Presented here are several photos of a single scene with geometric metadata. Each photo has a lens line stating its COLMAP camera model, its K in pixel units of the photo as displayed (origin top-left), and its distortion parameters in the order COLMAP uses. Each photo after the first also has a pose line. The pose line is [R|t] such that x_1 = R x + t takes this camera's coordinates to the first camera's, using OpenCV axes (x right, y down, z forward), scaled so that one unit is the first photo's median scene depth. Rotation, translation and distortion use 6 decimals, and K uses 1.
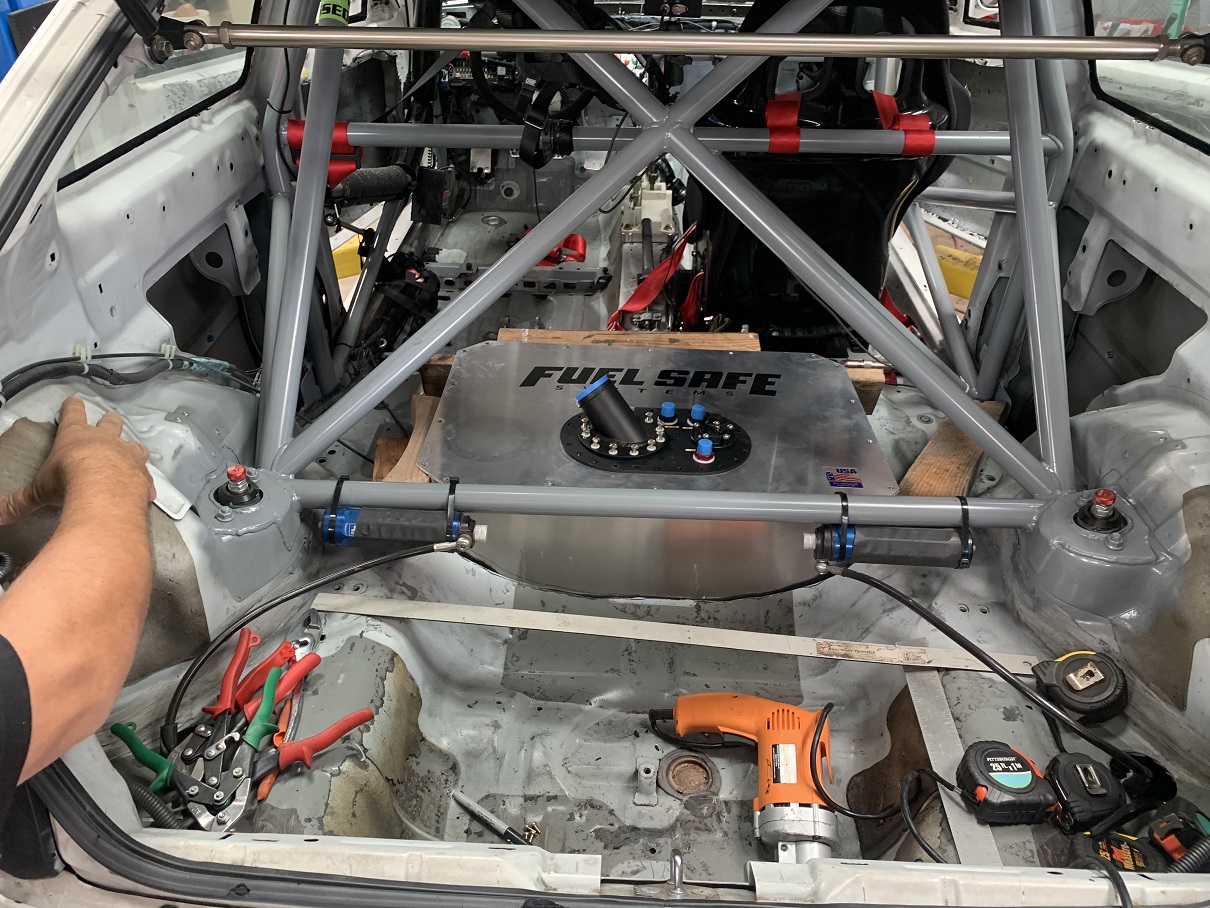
lens RADIAL K [[890.3, 0, 605.0], [0, 890.3, 454.0], [0, 0, 1]] dist [0.022033, -0.012974]
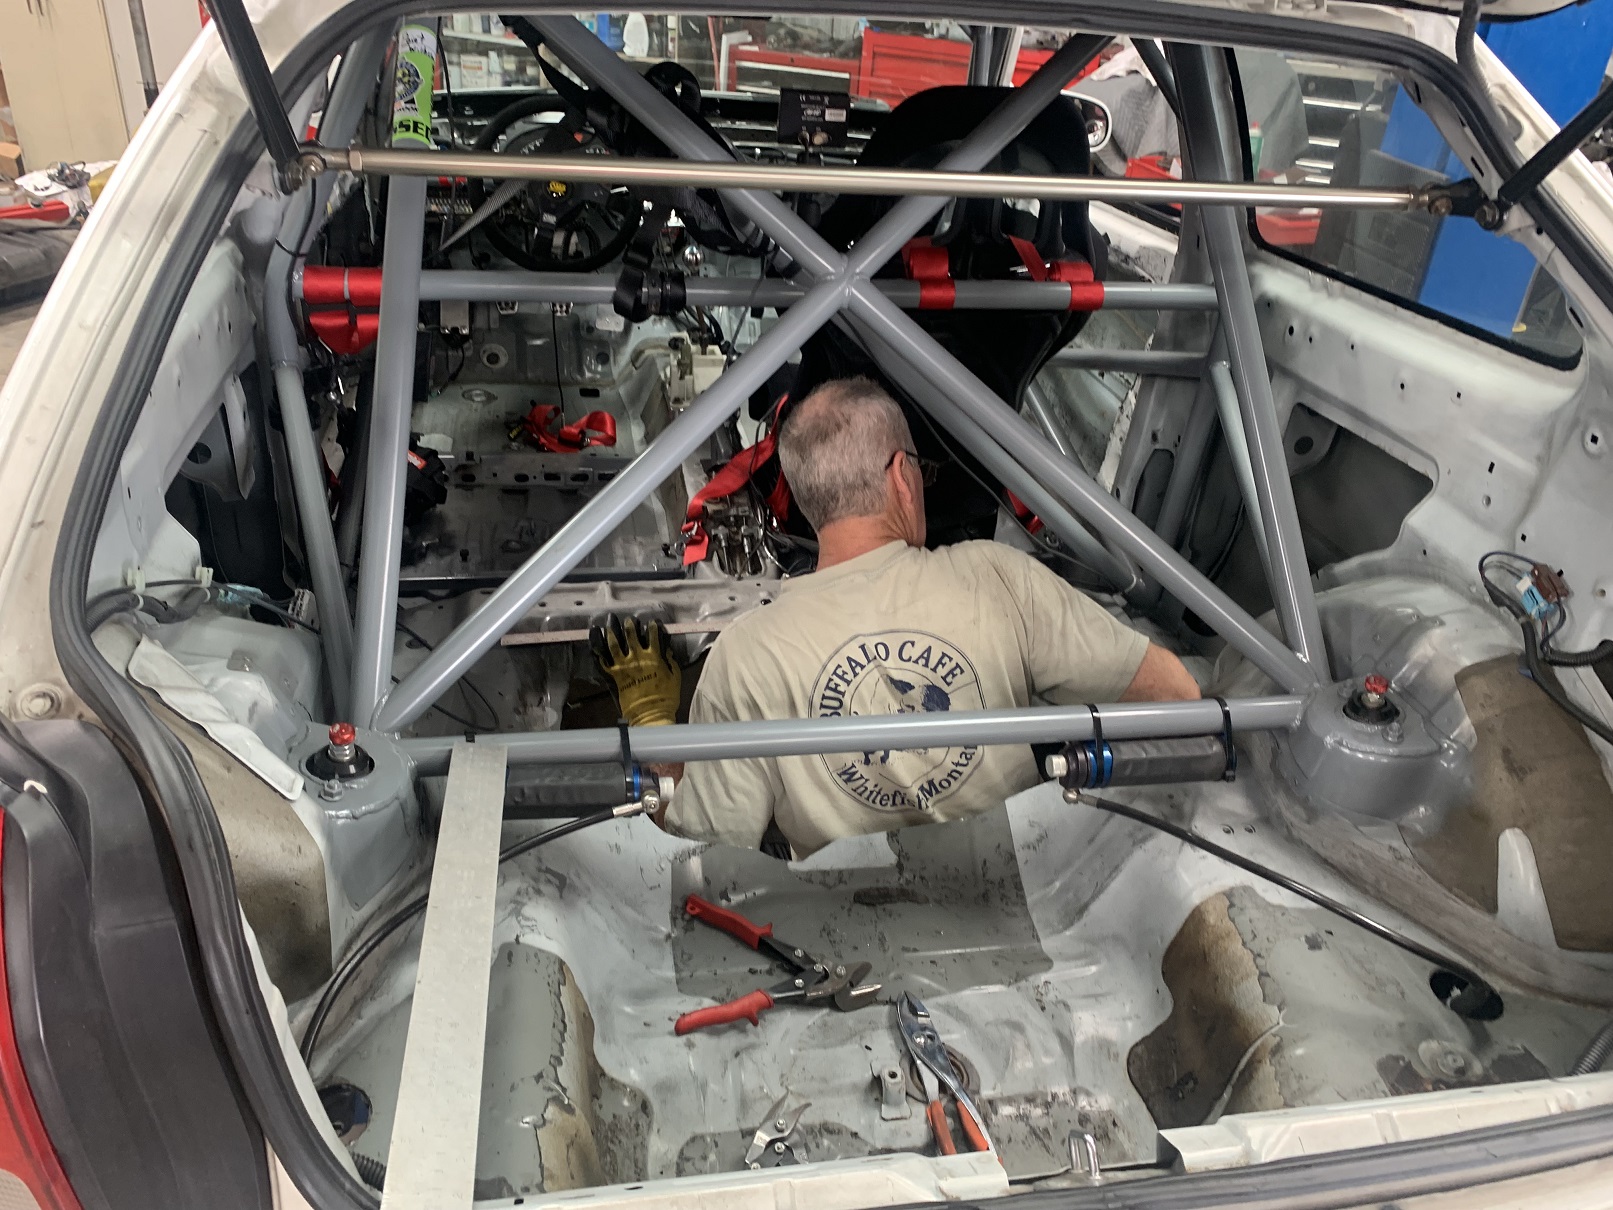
lens RADIAL K [[1176.7, 0, 806.5], [0, 1176.7, 605.0], [0, 0, 1]] dist [0.046285, -0.050586]
pose [[0.975209, -0.055152, 0.214301, -0.221692], [0.071901, 0.994870, -0.071158, 0.011583], [-0.209277, 0.084802, 0.974172, -0.034914]]
